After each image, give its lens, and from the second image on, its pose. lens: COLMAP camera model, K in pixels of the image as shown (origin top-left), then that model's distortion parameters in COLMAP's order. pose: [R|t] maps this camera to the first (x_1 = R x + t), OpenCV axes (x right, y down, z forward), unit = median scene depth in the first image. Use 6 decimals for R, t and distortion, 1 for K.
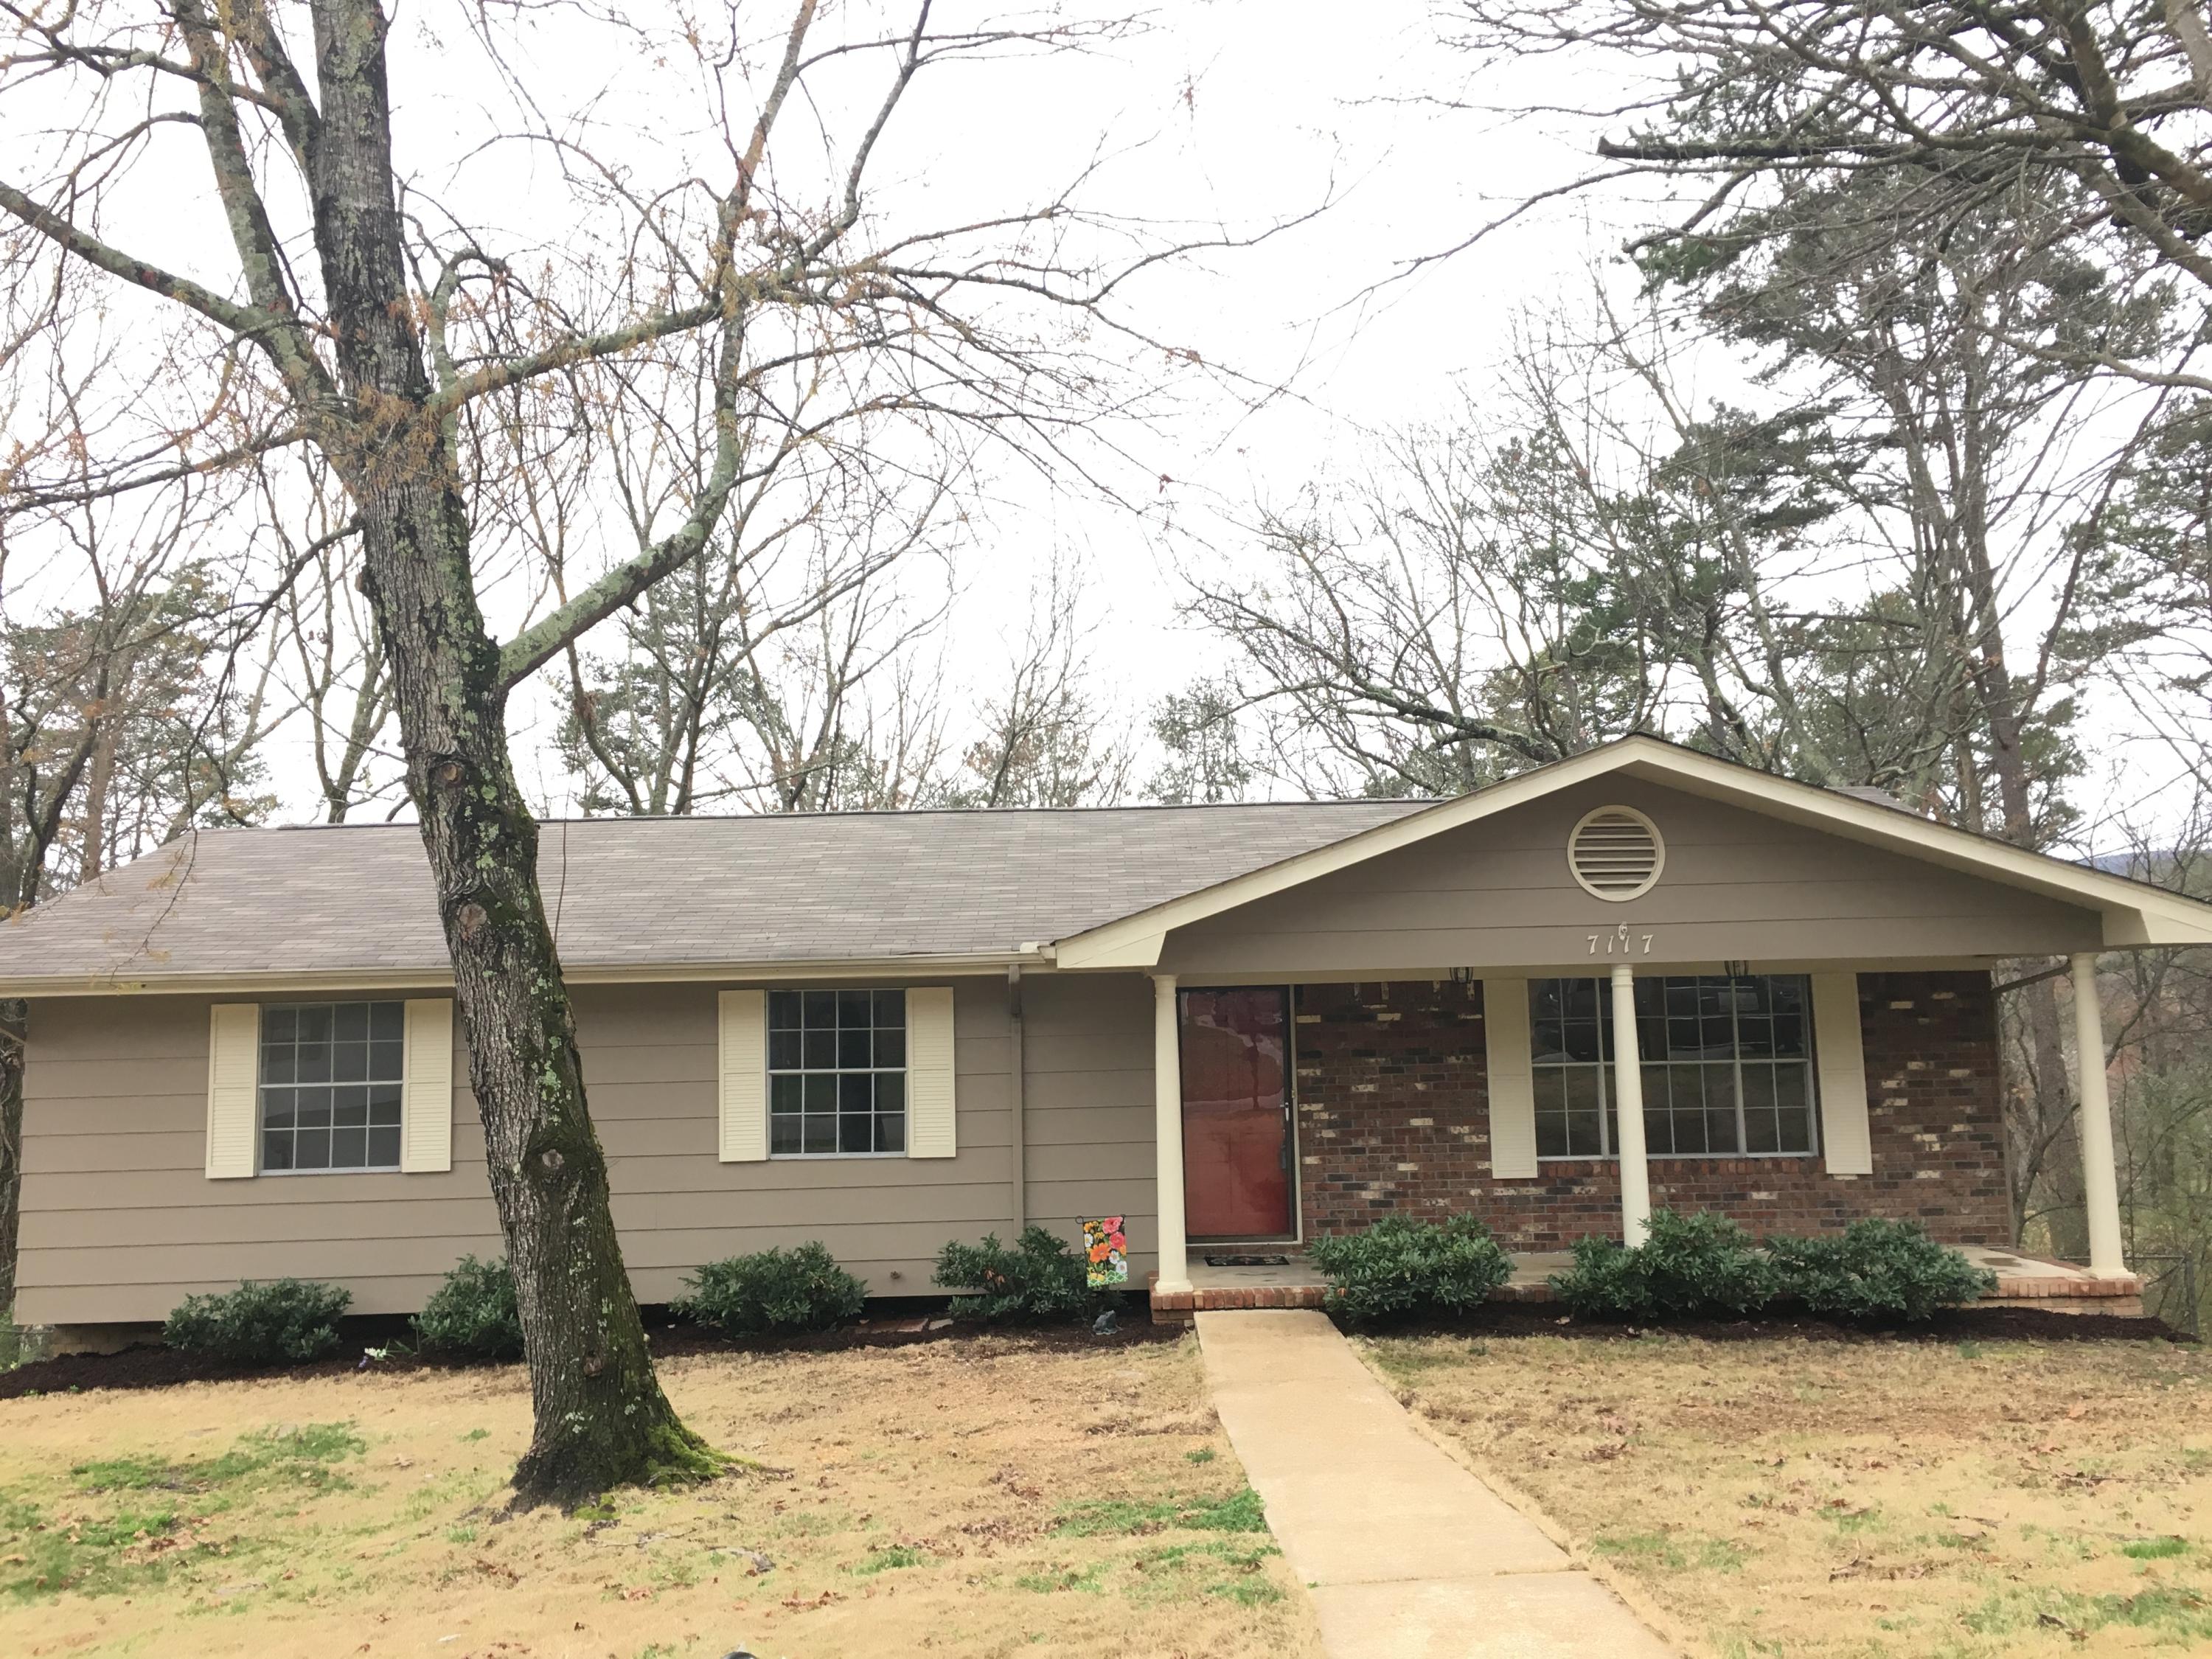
lens RADIAL K [[1861.3, 0, 1121.9], [0, 1861.3, 841.7], [0, 0, 1]] dist [0.085696, -0.093952]
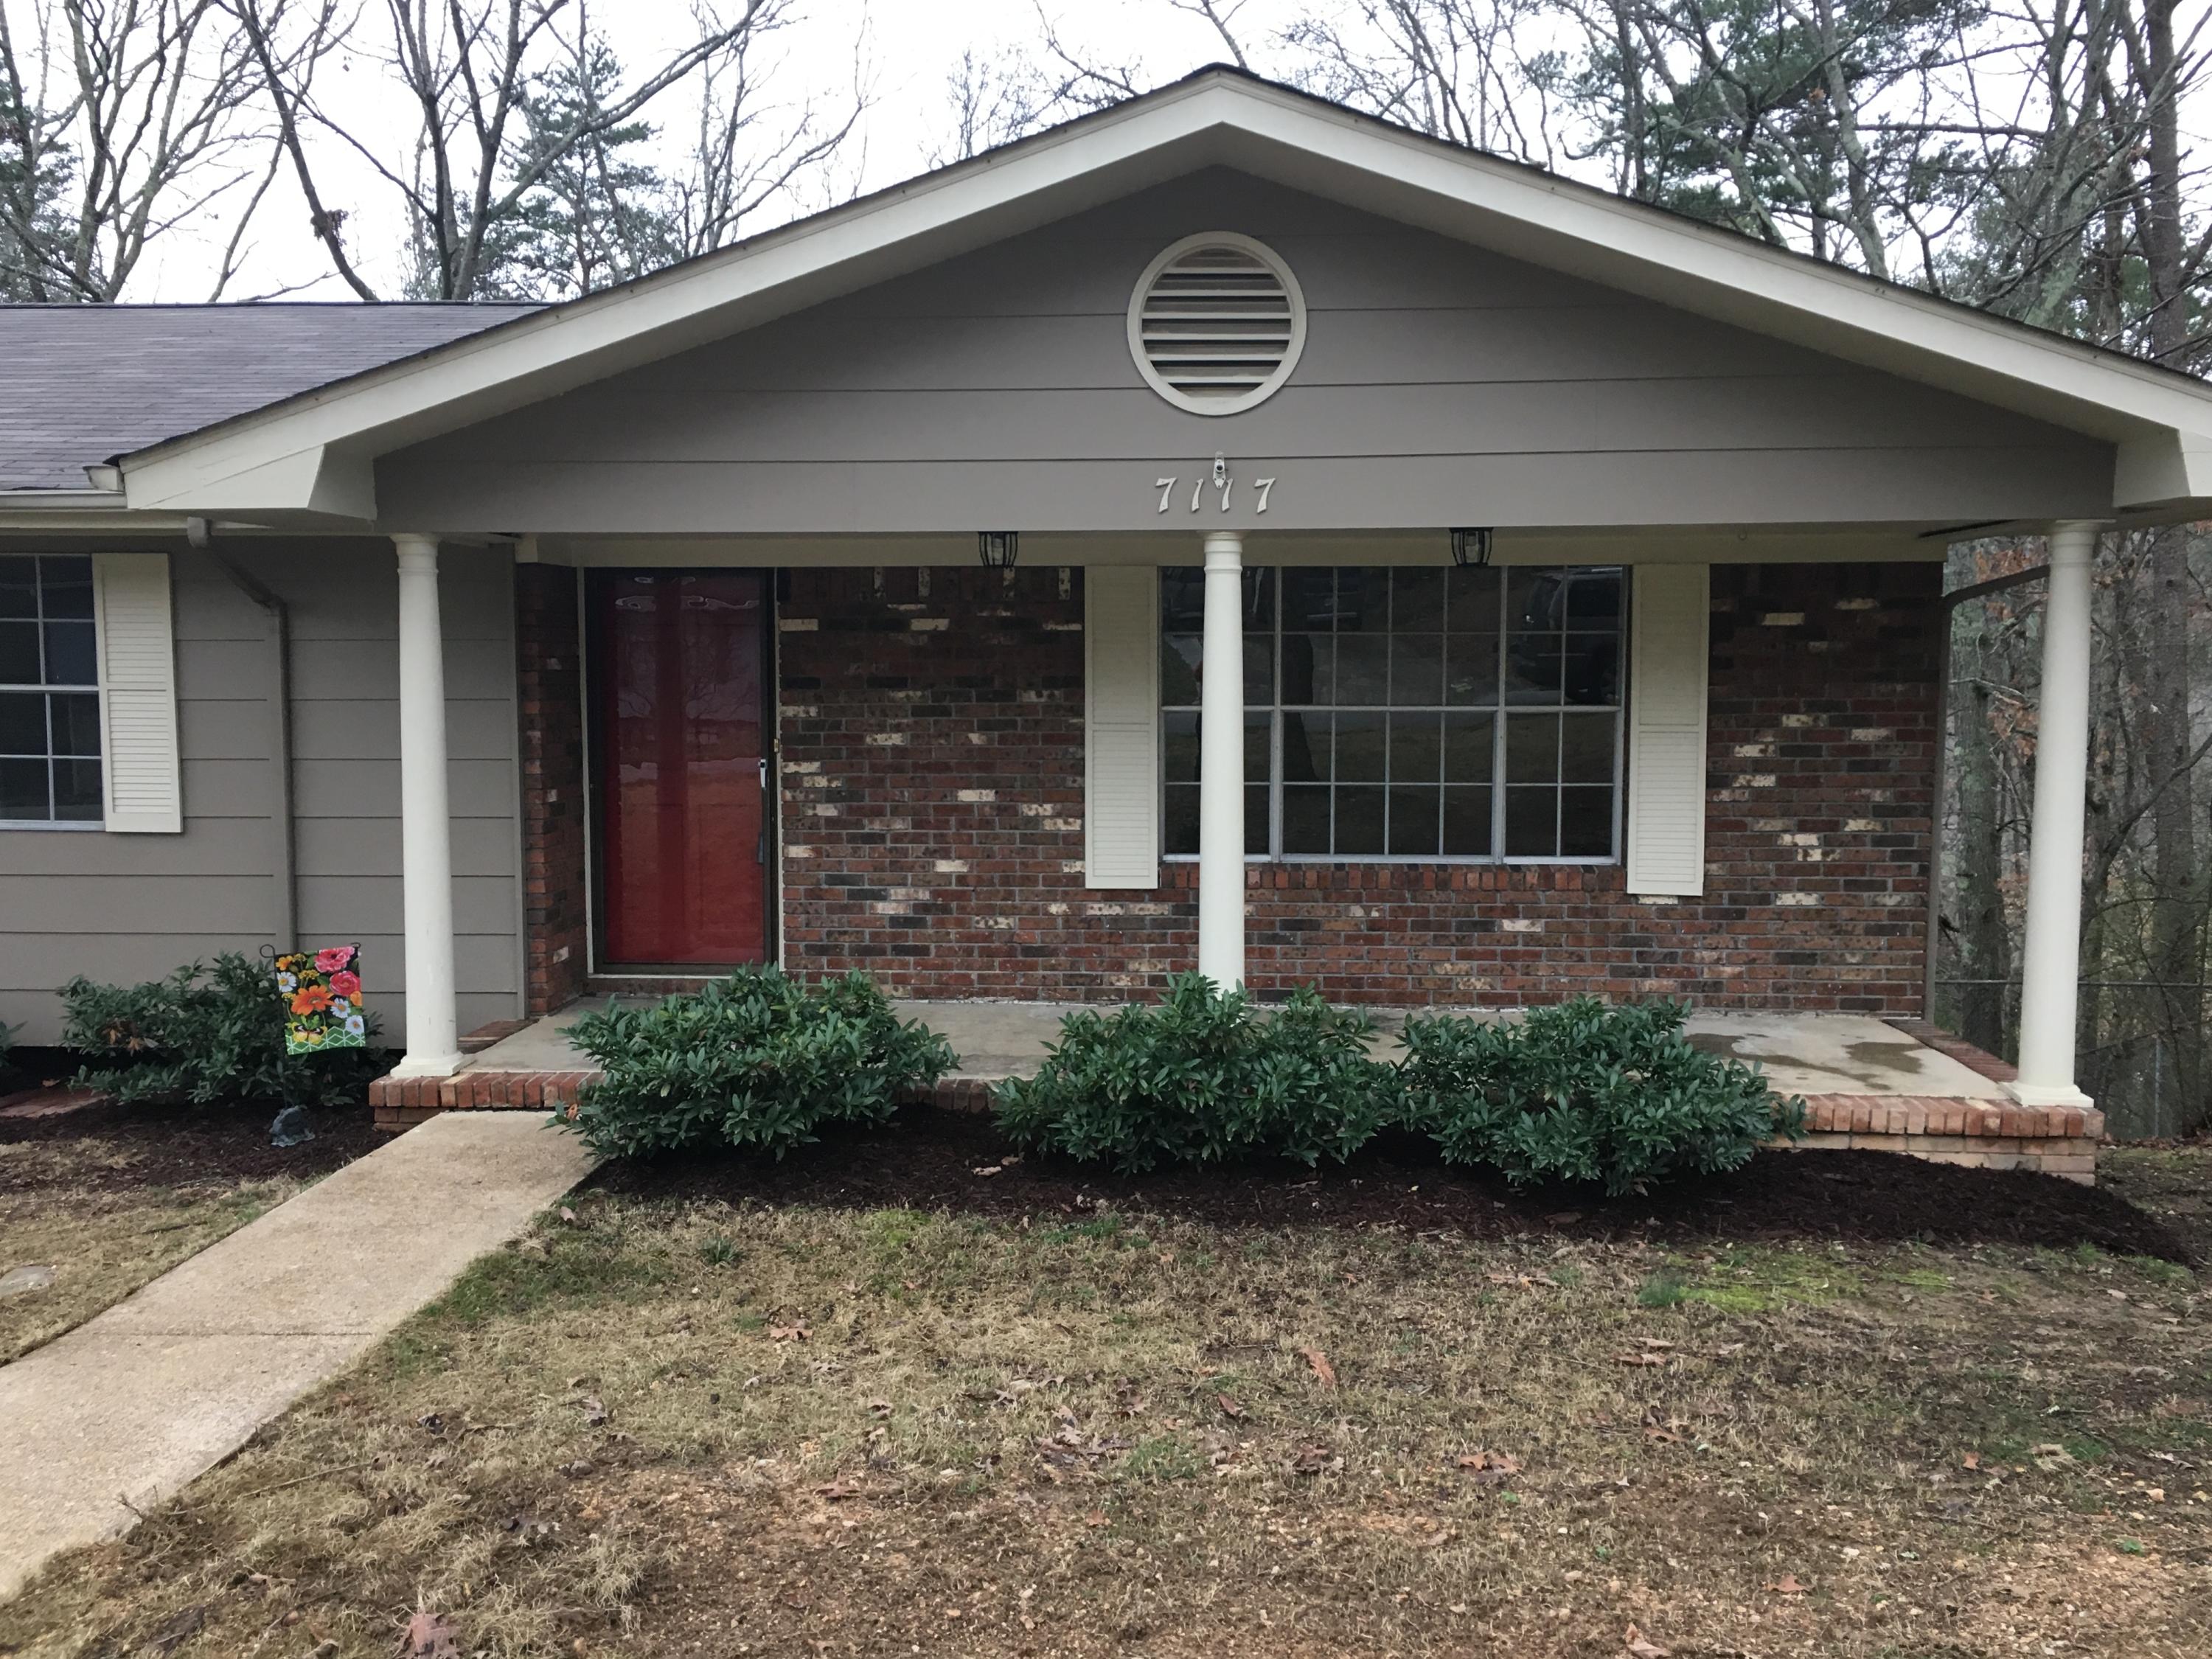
lens RADIAL K [[1919.0, 0, 1113.8], [0, 1919.0, 837.1], [0, 0, 1]] dist [0.057737, 0.006678]
pose [[0.997503, 0.029243, -0.064278, 0.247776], [-0.016476, 0.981486, 0.190825, 0.041687], [0.068669, -0.189289, 0.979517, 0.380032]]
